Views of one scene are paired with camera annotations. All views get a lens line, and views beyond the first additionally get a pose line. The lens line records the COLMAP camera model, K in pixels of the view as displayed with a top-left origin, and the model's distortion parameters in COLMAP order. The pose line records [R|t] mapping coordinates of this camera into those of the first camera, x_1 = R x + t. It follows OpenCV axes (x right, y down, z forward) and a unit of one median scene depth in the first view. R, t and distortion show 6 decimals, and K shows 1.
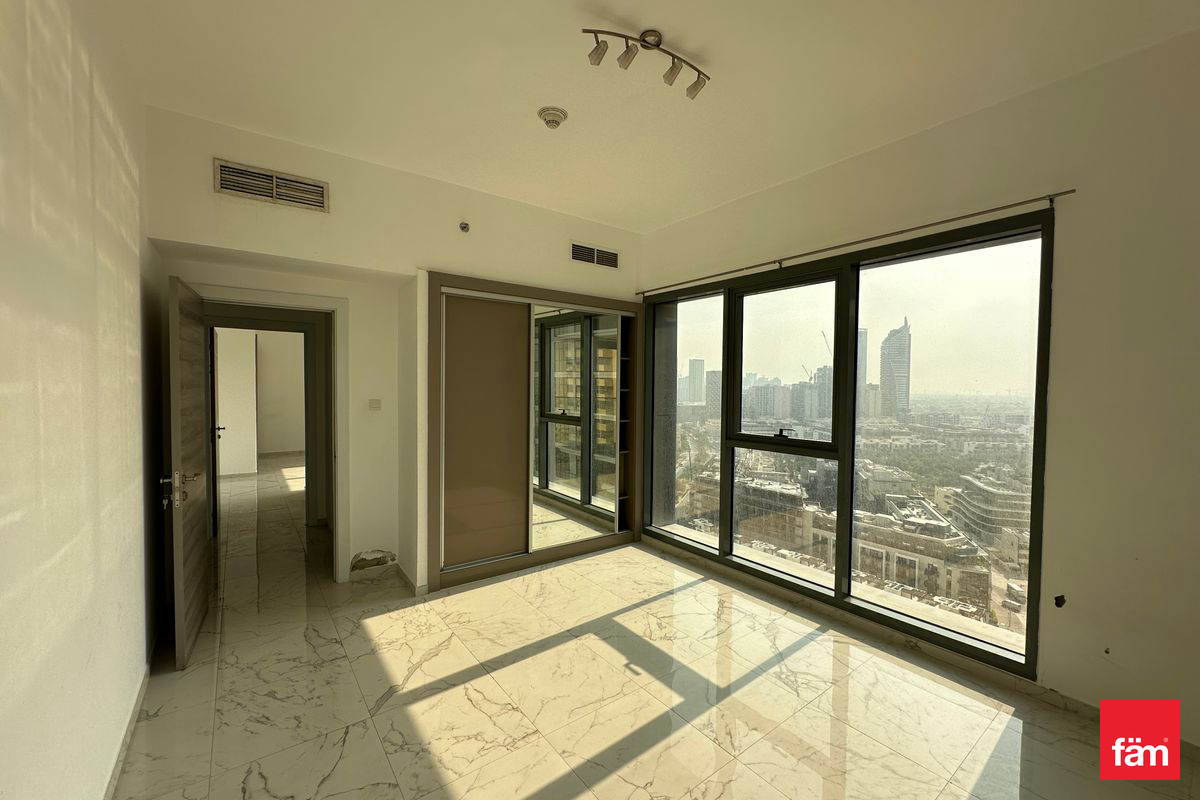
lens RADIAL K [[480.3, 0, 603.1], [0, 480.3, 399.2], [0, 0, 1]] dist [-0.001888, 0.000578]
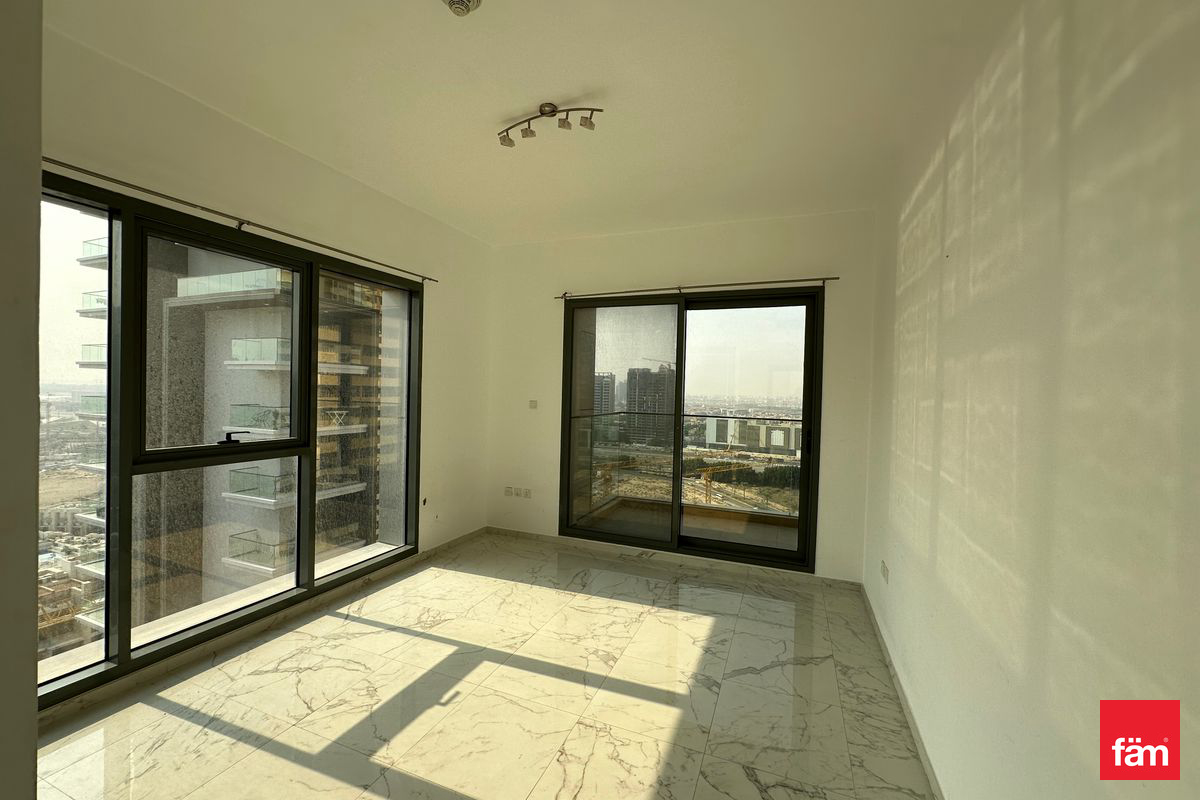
lens RADIAL K [[480.3, 0, 599.1], [0, 480.3, 396.2], [0, 0, 1]] dist [-0.001888, 0.000578]
pose [[-0.517235, -0.030054, 0.855316, -0.738921], [-0.011183, 0.999535, 0.028359, -0.032301], [-0.855770, 0.005104, -0.517331, 1.074207]]
